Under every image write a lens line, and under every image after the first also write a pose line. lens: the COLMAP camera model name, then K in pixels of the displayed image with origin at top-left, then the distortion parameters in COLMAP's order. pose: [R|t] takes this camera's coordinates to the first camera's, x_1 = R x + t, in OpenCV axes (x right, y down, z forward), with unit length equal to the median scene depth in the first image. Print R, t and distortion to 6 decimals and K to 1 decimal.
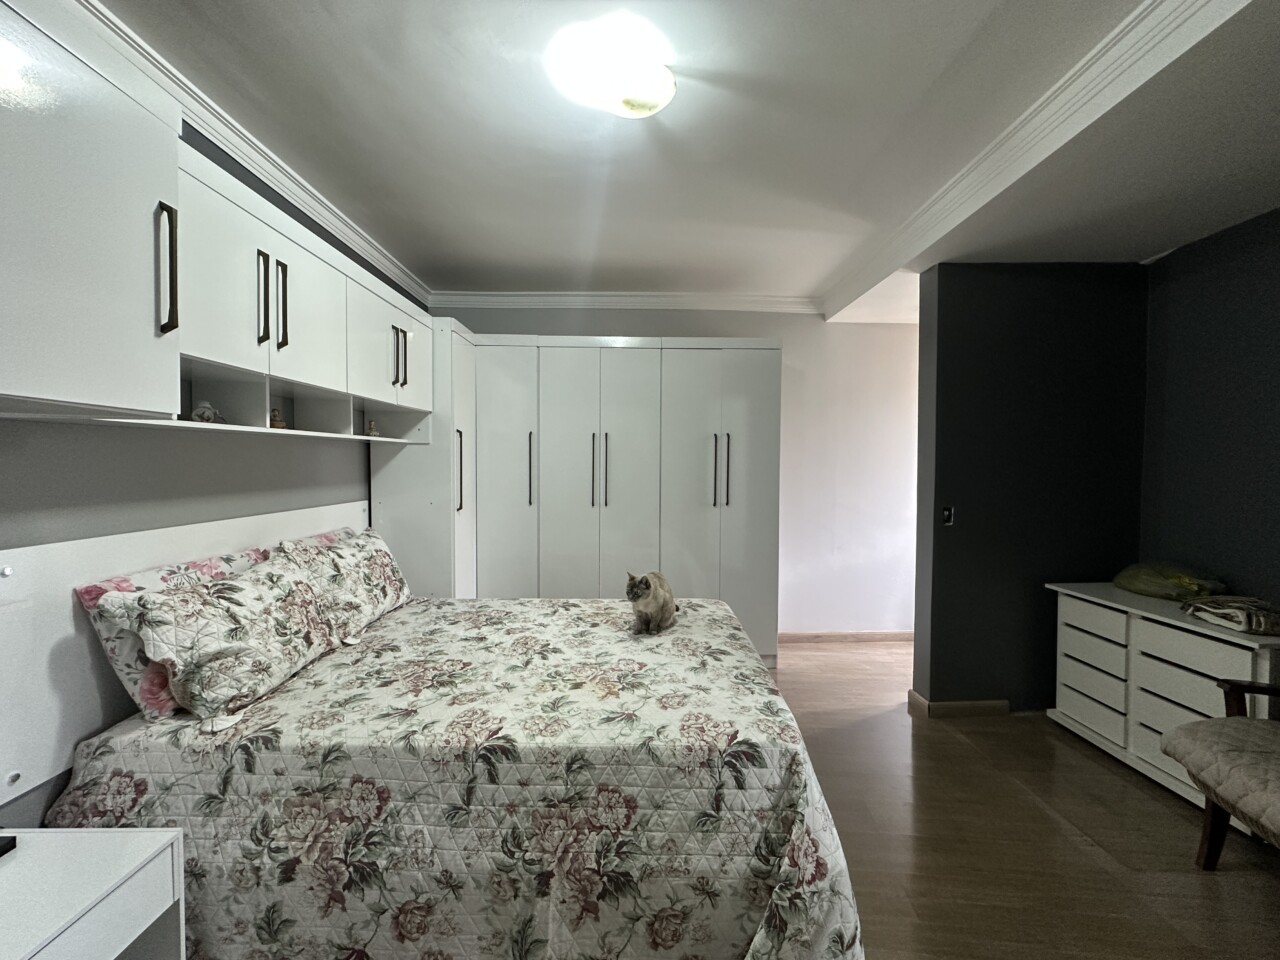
lens RADIAL K [[508.6, 0, 640.2], [0, 508.6, 477.0], [0, 0, 1]] dist [-0.005240, 0.000648]
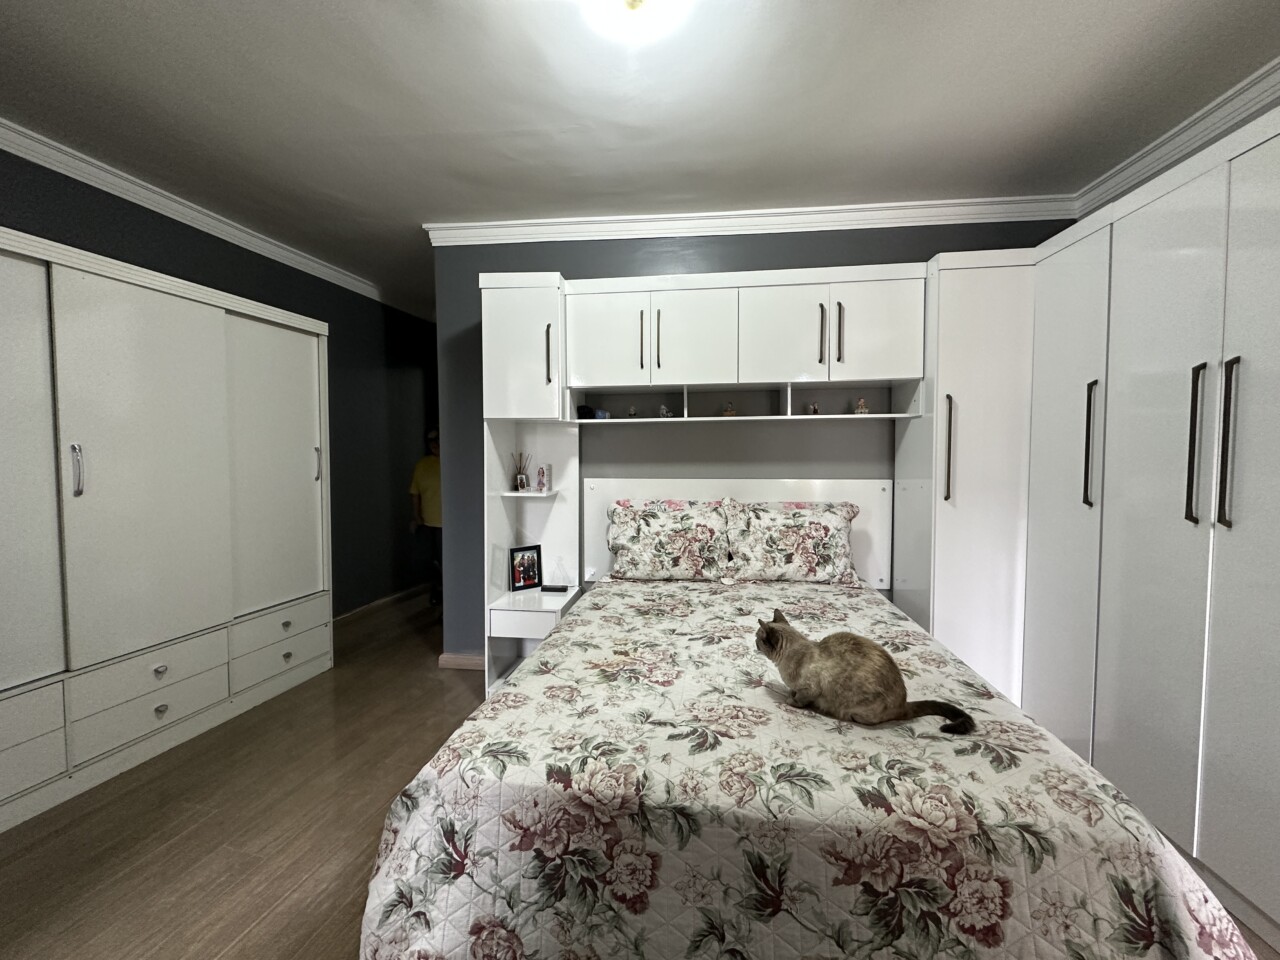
lens RADIAL K [[508.6, 0, 641.5], [0, 508.6, 475.9], [0, 0, 1]] dist [-0.005240, 0.000648]
pose [[-0.123253, 0.041023, -0.991527, 0.813509], [-0.024606, 0.998712, 0.044379, 0.012480], [0.992070, 0.029868, -0.122085, 1.092187]]
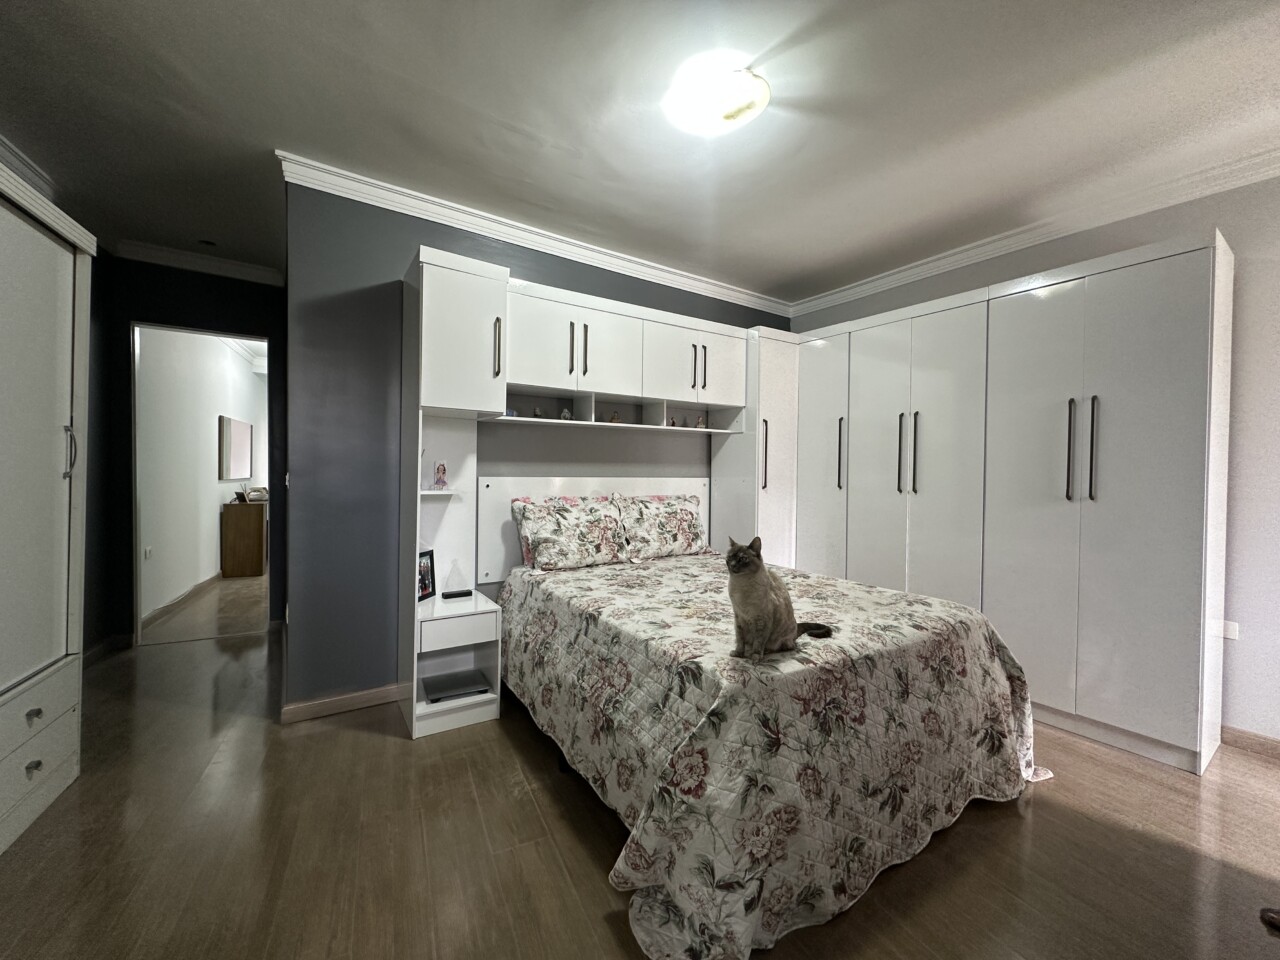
lens RADIAL K [[508.6, 0, 640.2], [0, 508.6, 476.0], [0, 0, 1]] dist [-0.005240, 0.000648]
pose [[0.542965, 0.011536, -0.839676, 0.817324], [-0.032431, 0.999448, -0.007240, 0.095394], [0.839129, 0.031163, 0.543039, 0.215252]]
